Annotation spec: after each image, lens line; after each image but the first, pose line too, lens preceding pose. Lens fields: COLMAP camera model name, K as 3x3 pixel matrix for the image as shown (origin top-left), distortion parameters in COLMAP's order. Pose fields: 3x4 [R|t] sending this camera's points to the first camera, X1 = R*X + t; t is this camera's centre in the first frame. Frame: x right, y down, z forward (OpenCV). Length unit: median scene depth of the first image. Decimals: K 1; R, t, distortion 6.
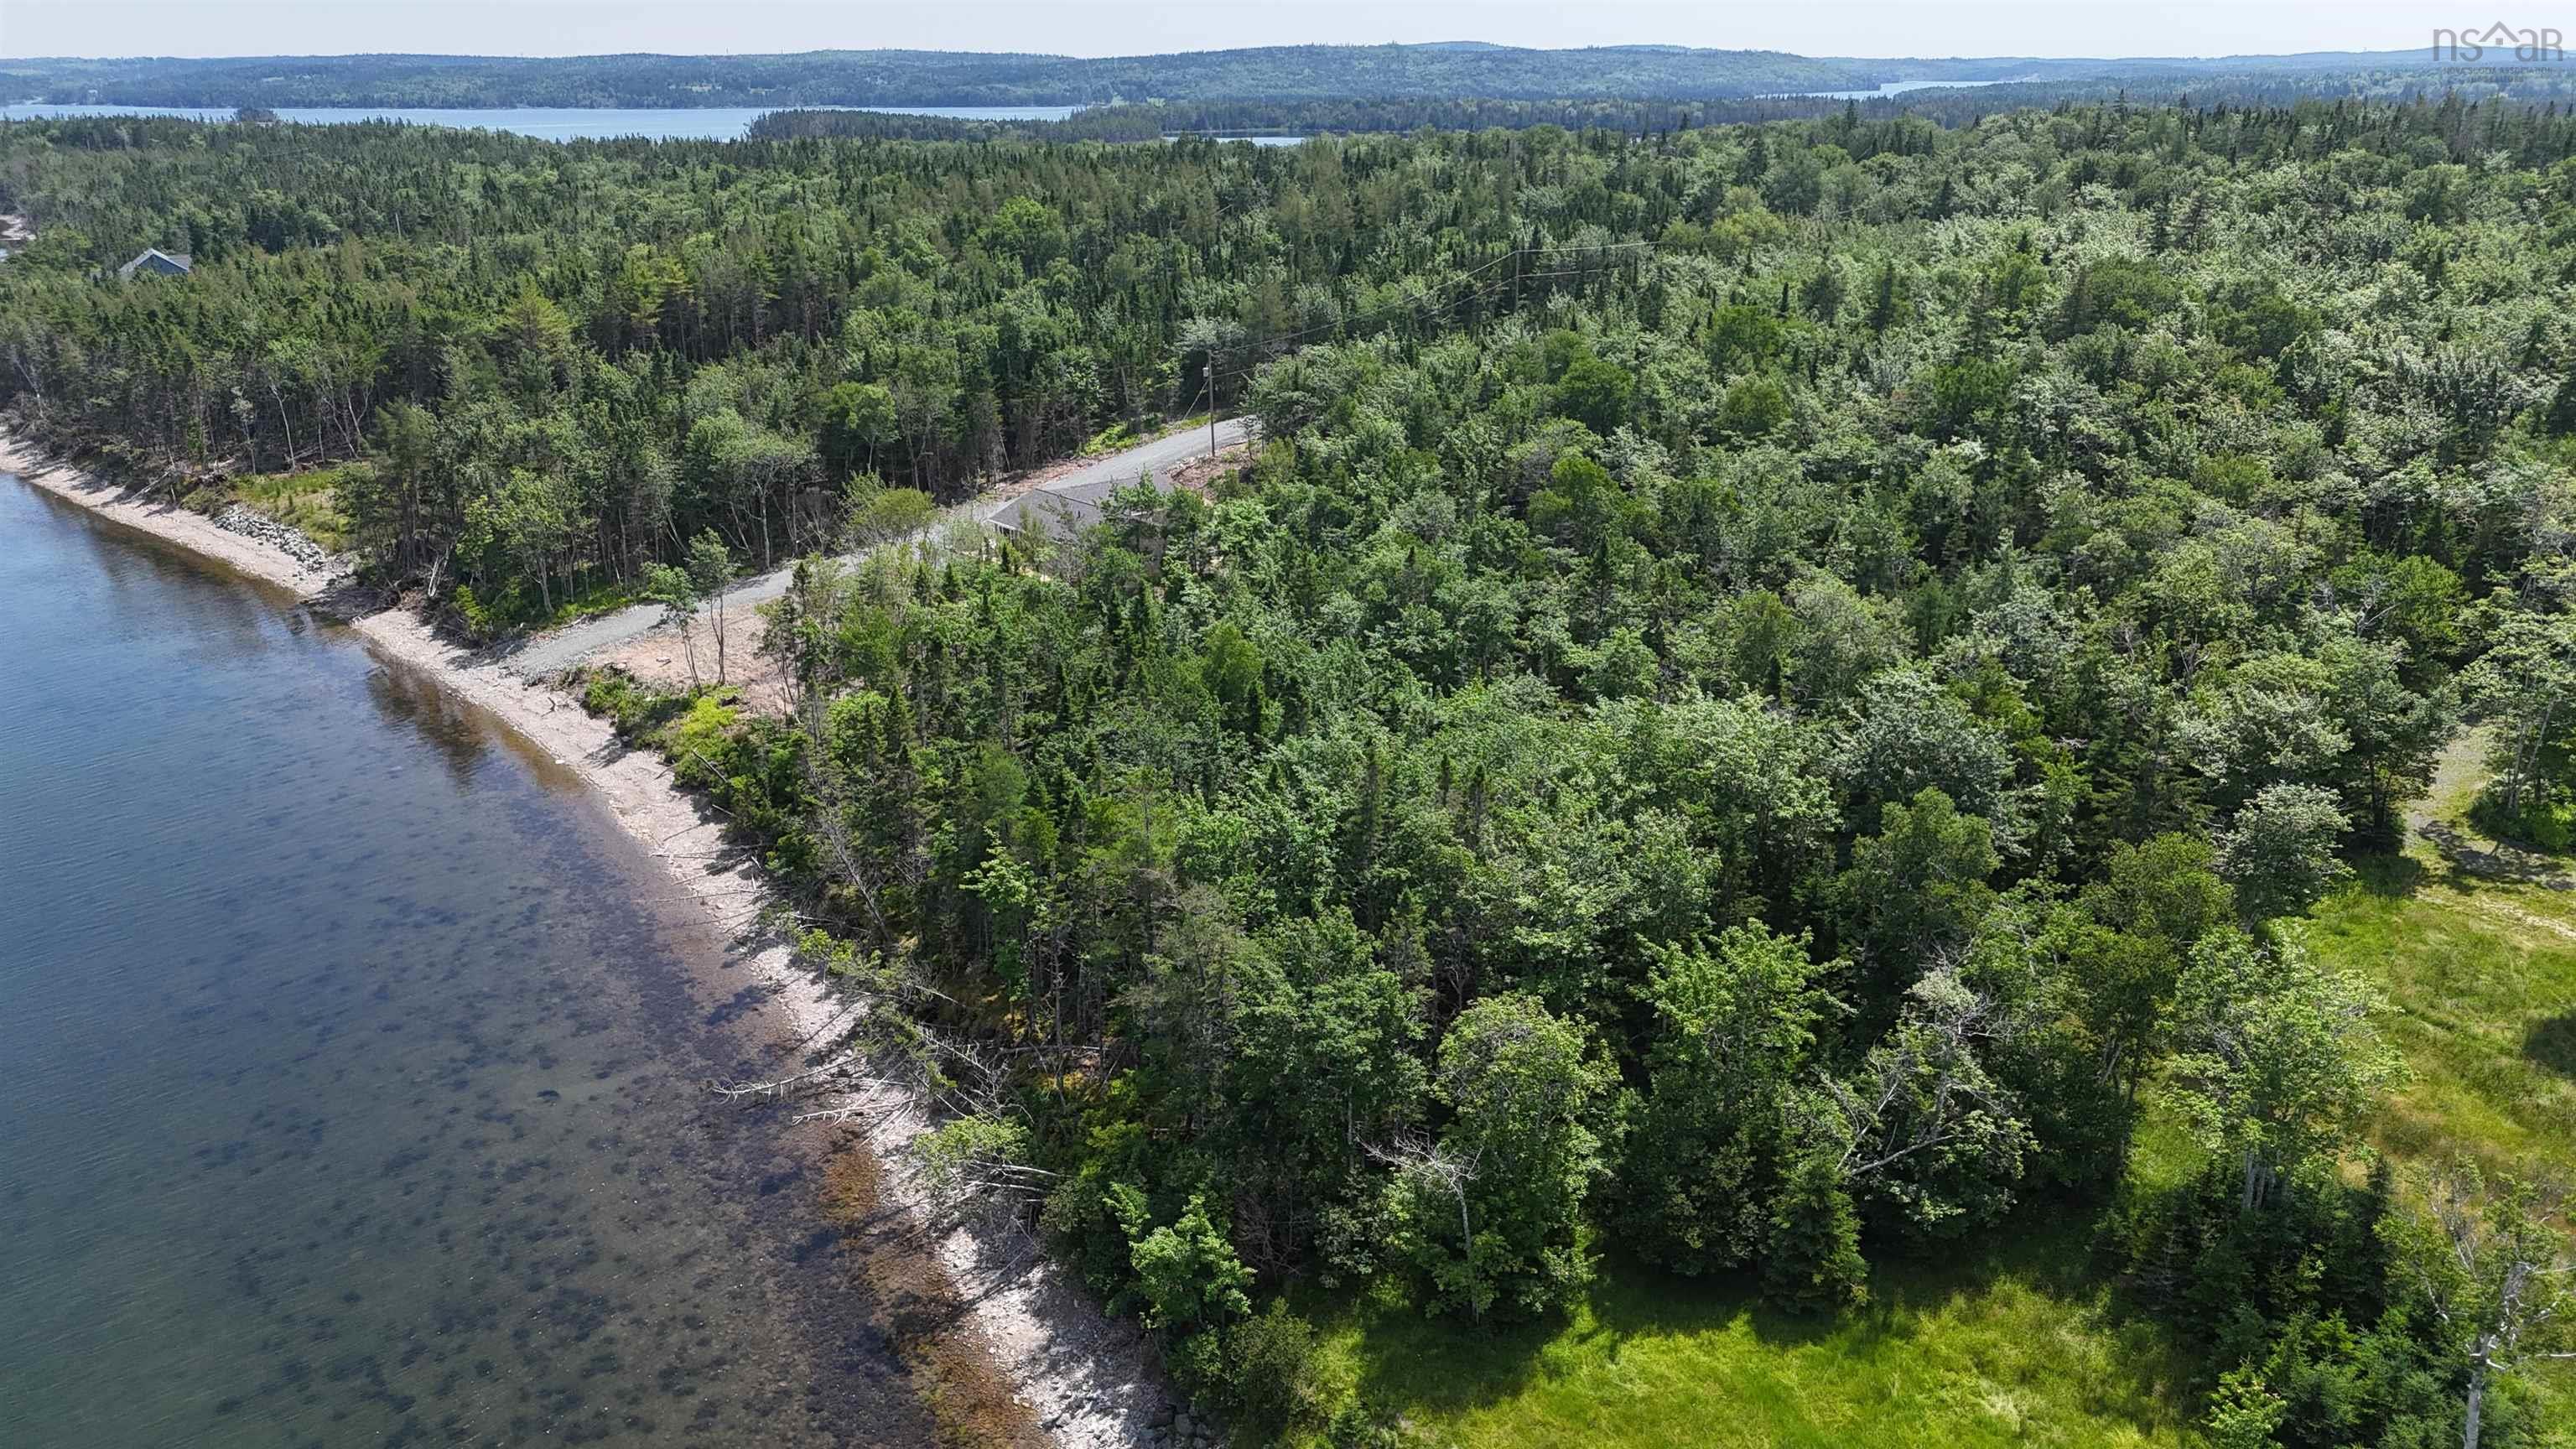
lens RADIAL K [[1880.4, 0, 1301.9], [0, 1880.4, 733.2], [0, 0, 1]] dist [0.066310, -0.066257]
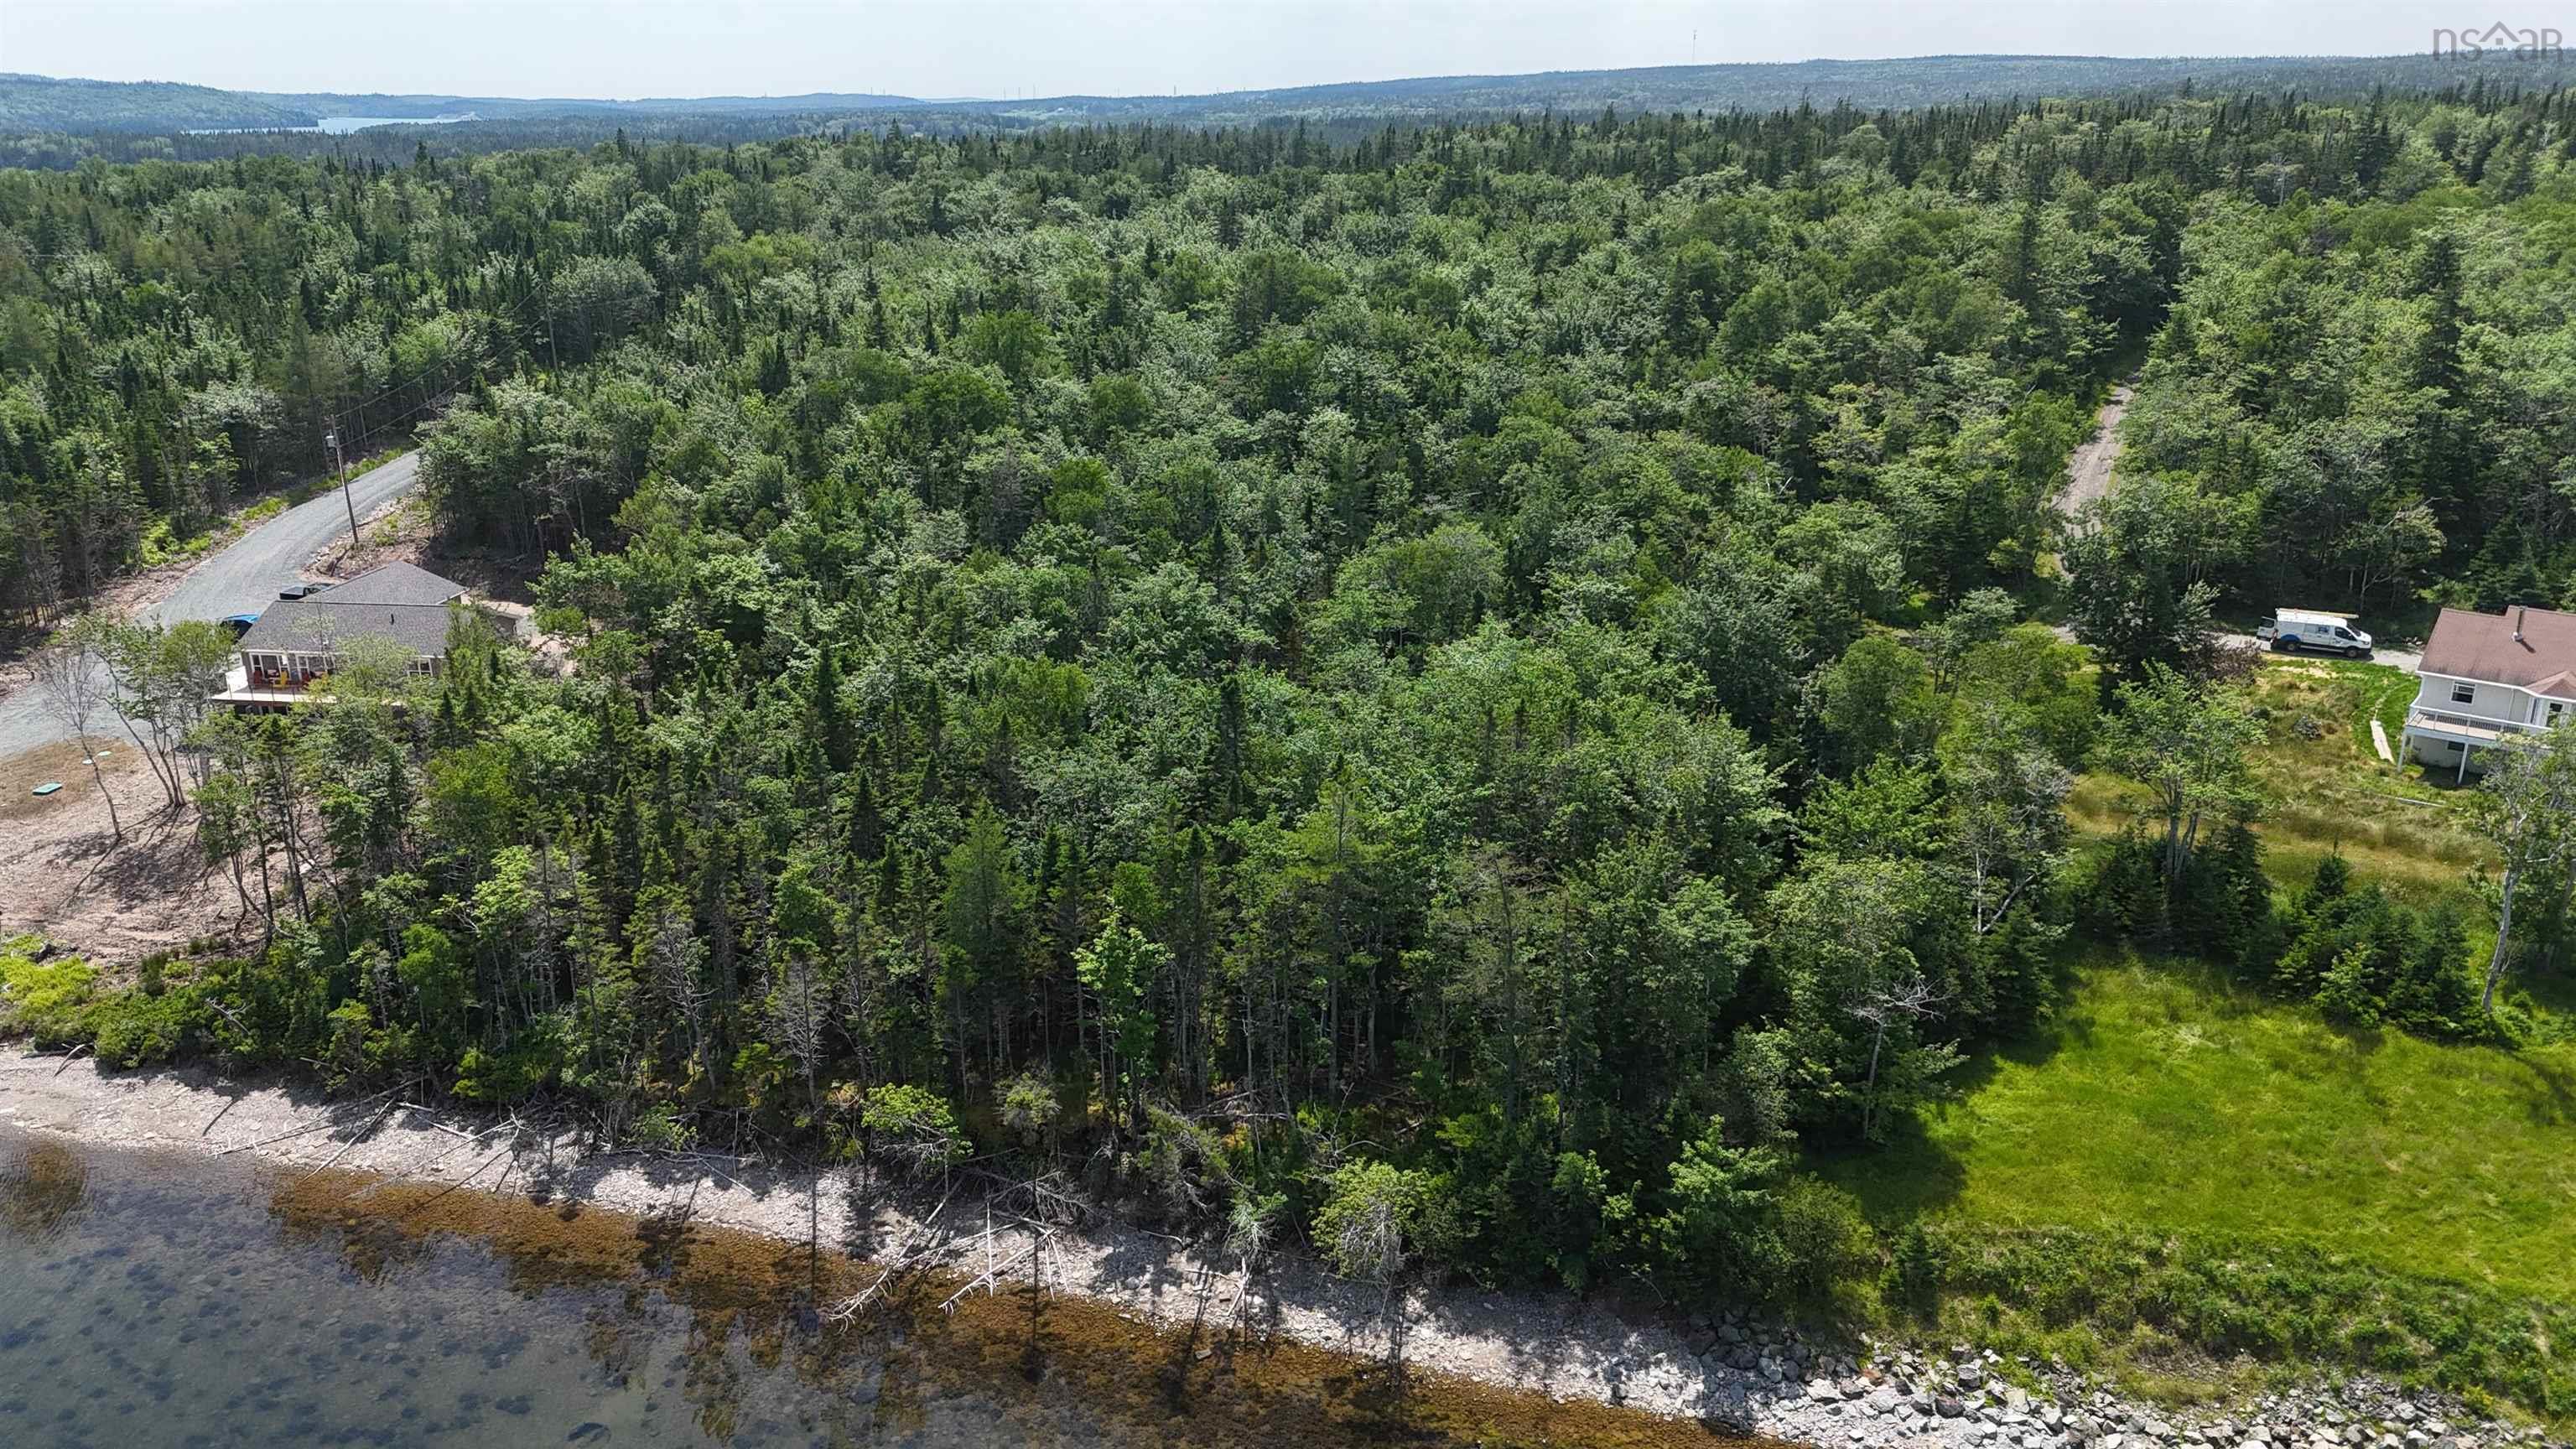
lens RADIAL K [[1886.8, 0, 1302.8], [0, 1886.8, 730.6], [0, 0, 1]] dist [0.053825, -0.046456]
pose [[0.736531, -0.218138, 0.640264, -0.291911], [0.229963, 0.970941, 0.066260, -0.027512], [-0.636112, 0.098435, 0.765292, 0.113193]]
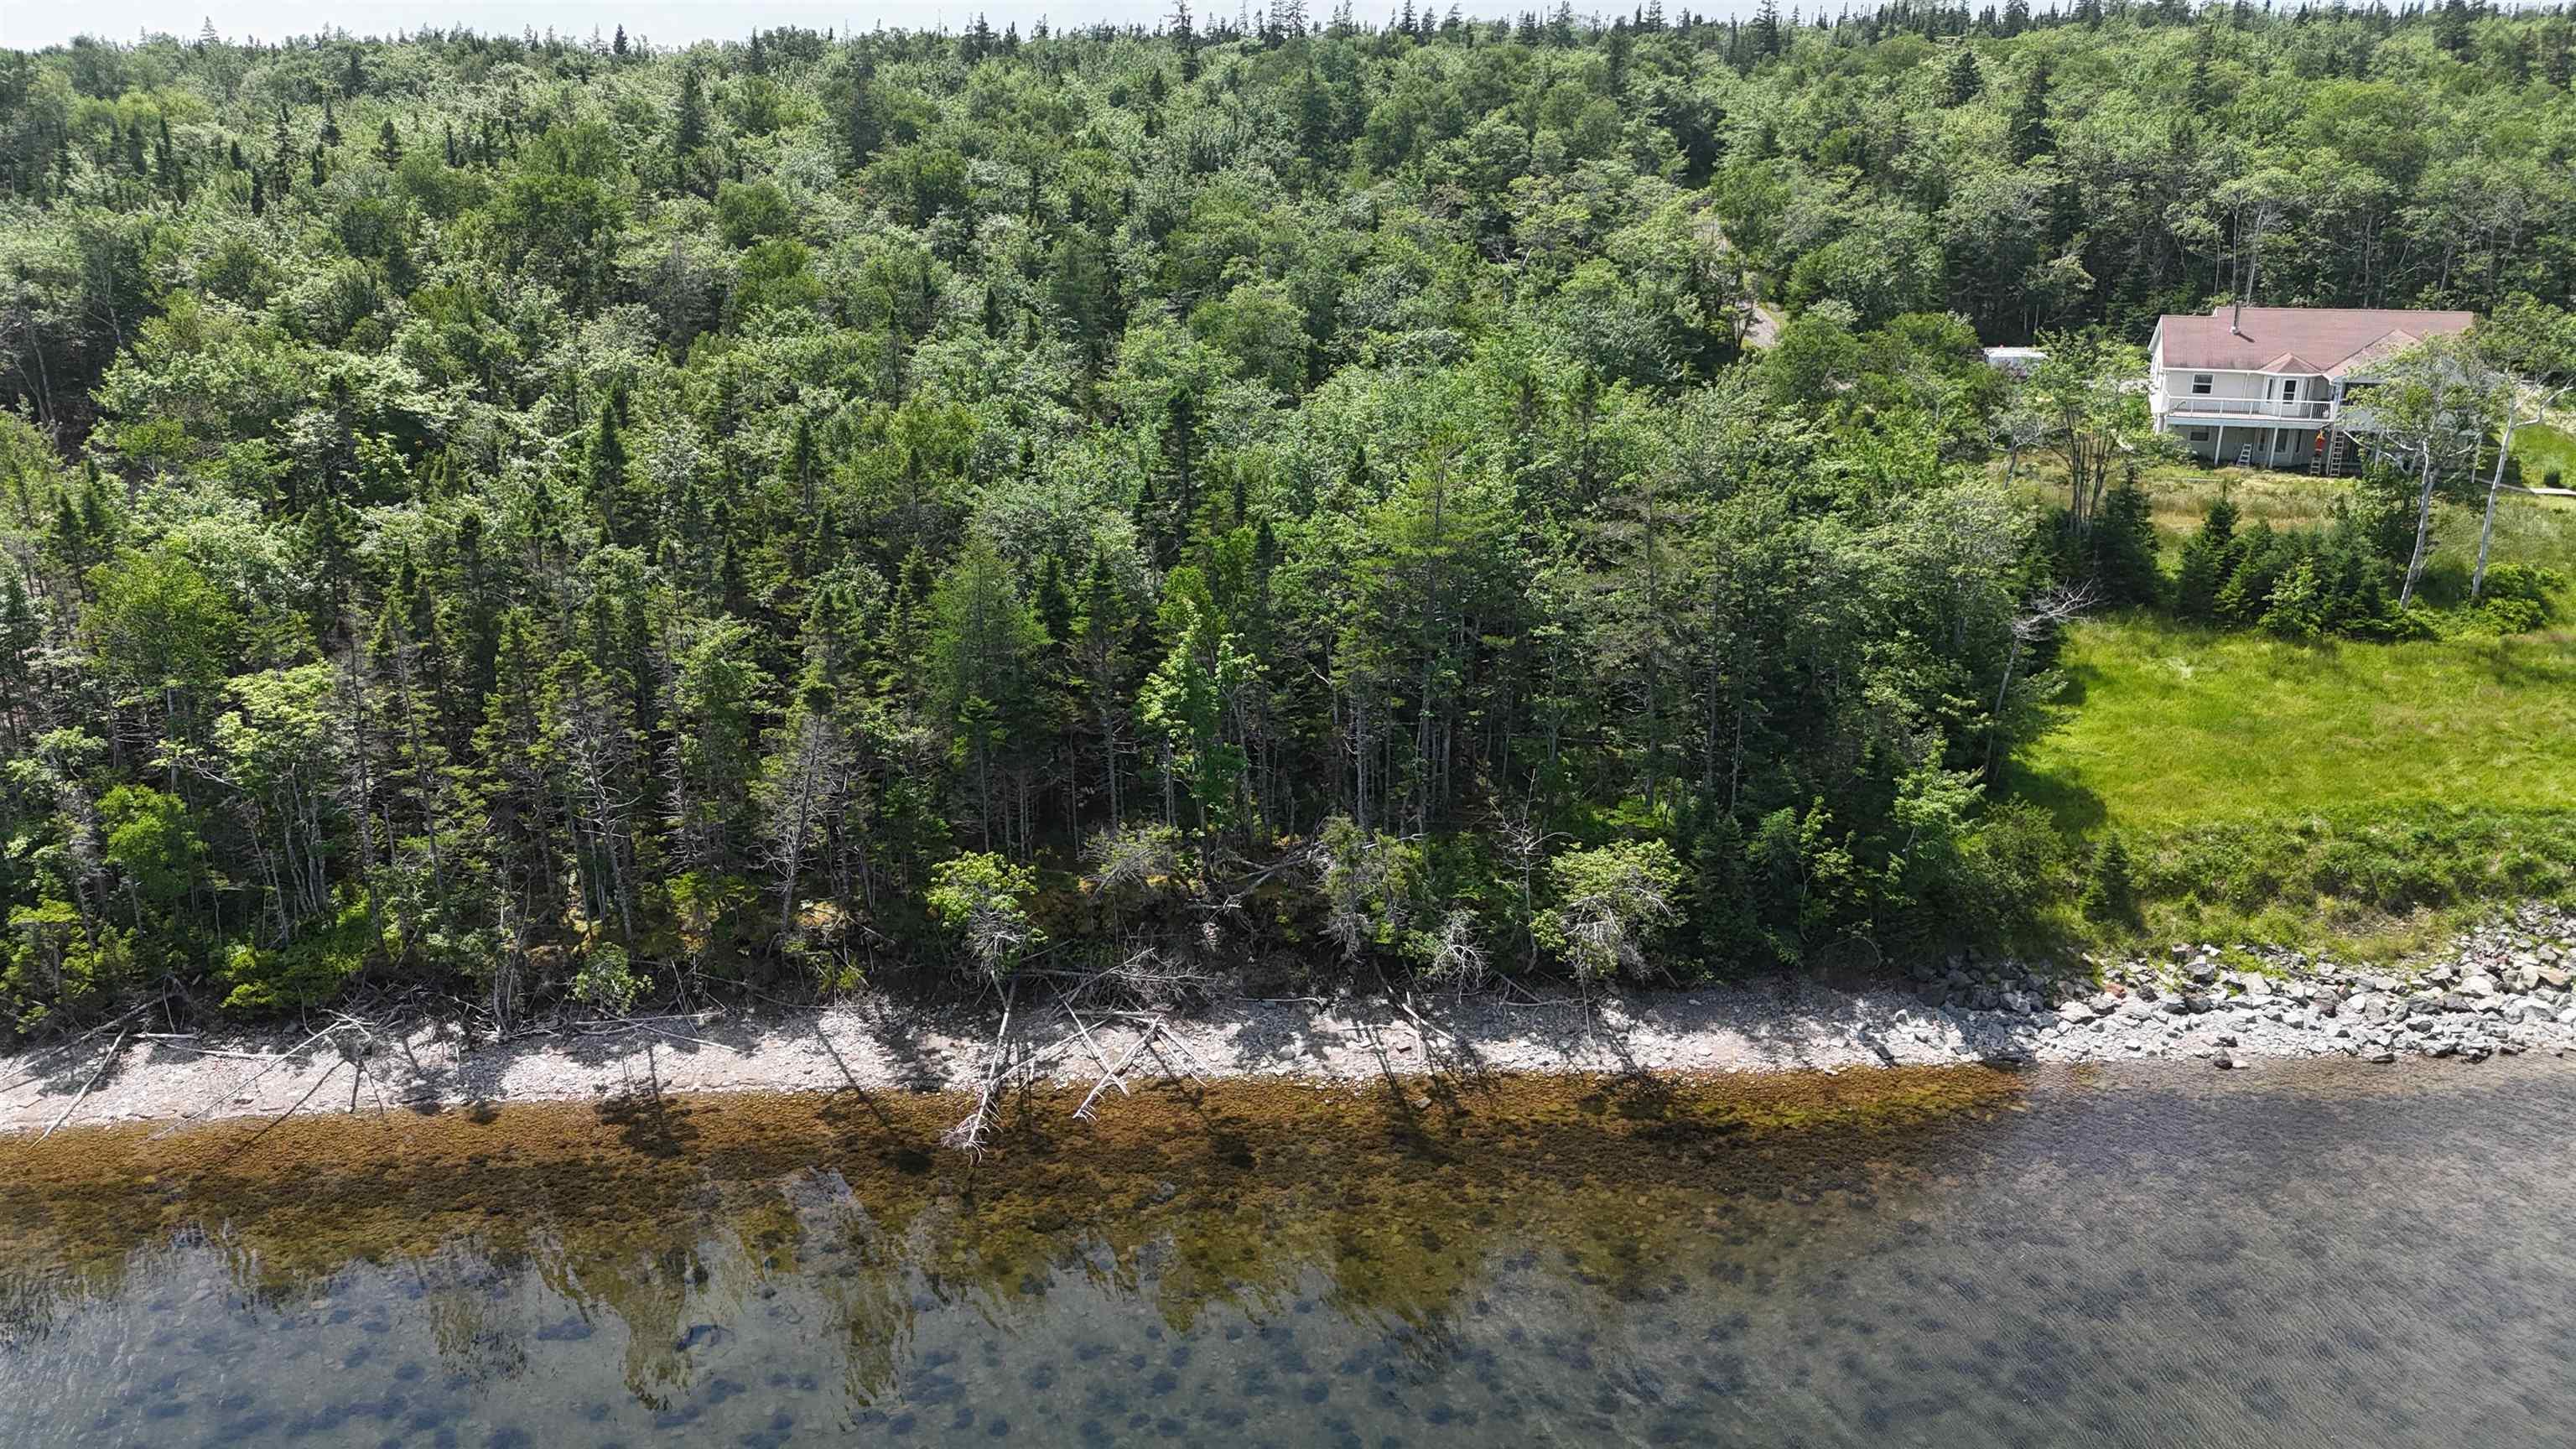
lens RADIAL K [[1880.4, 0, 1301.9], [0, 1880.4, 733.2], [0, 0, 1]] dist [0.066310, -0.066257]
pose [[0.459744, -0.288571, 0.839859, -0.344398], [0.300724, 0.940446, 0.158514, -0.000251], [-0.835584, 0.179690, 0.519144, 0.267661]]
